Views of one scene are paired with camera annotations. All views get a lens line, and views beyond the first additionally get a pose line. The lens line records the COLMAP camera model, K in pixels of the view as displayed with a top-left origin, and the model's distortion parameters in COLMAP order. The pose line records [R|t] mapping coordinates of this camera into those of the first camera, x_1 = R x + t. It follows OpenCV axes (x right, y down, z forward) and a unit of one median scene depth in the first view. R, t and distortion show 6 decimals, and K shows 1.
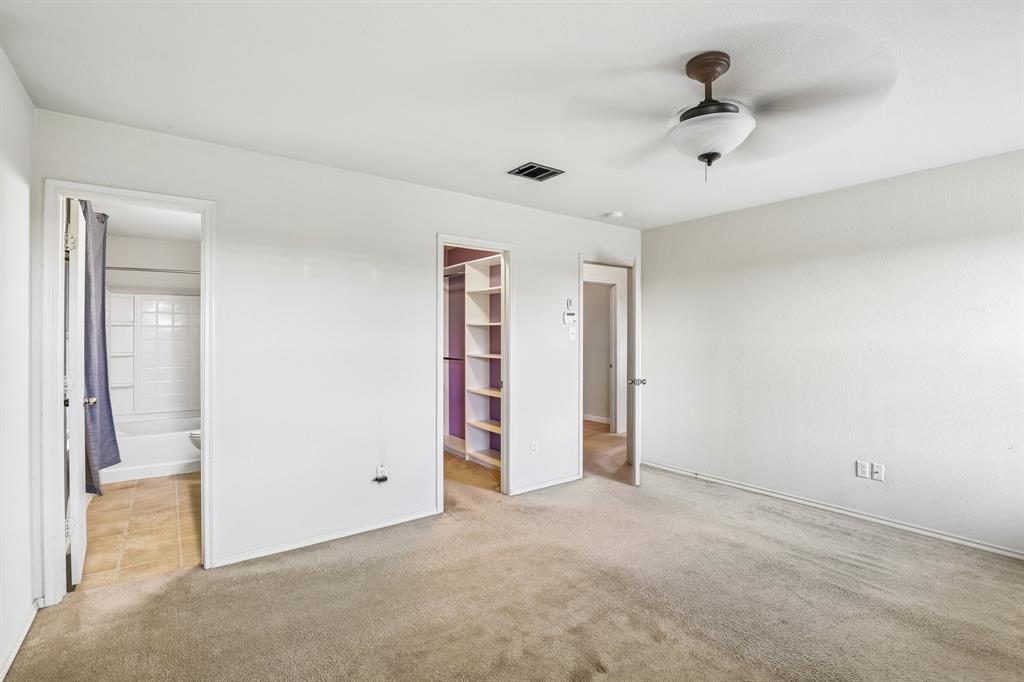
lens RADIAL K [[472.0, 0, 512.3], [0, 472.0, 337.8], [0, 0, 1]] dist [-0.035376, 0.005993]
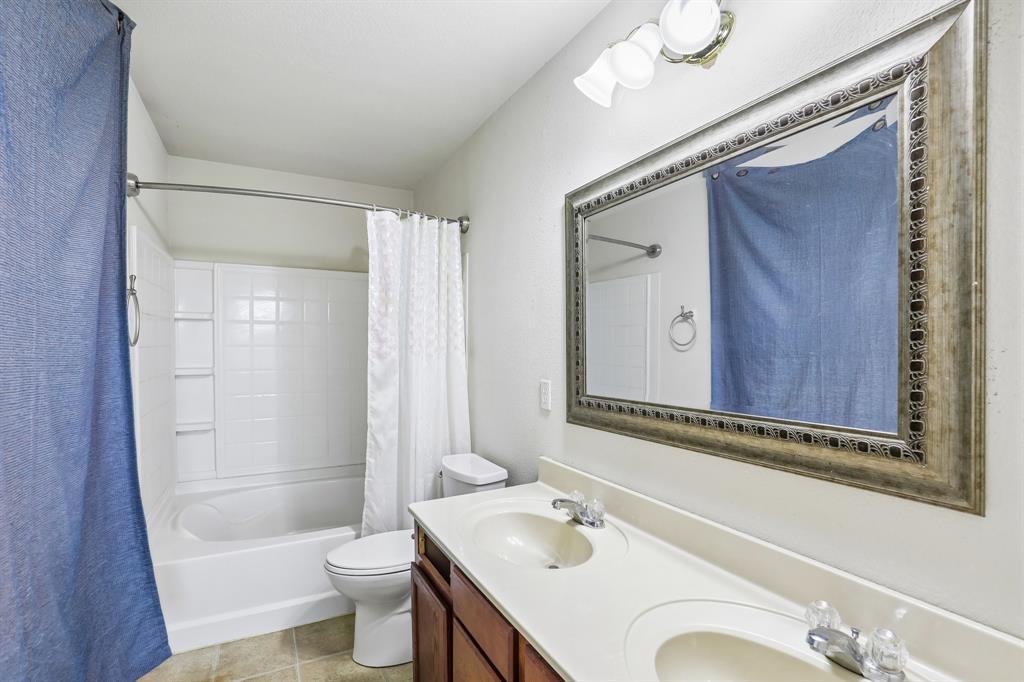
lens RADIAL K [[472.0, 0, 510.9], [0, 472.0, 347.0], [0, 0, 1]] dist [-0.035376, 0.005993]
pose [[0.988837, -0.002723, -0.148977, -0.380798], [0.004456, 0.999926, 0.011302, 0.000810], [0.148936, -0.011840, 0.988776, 0.497683]]
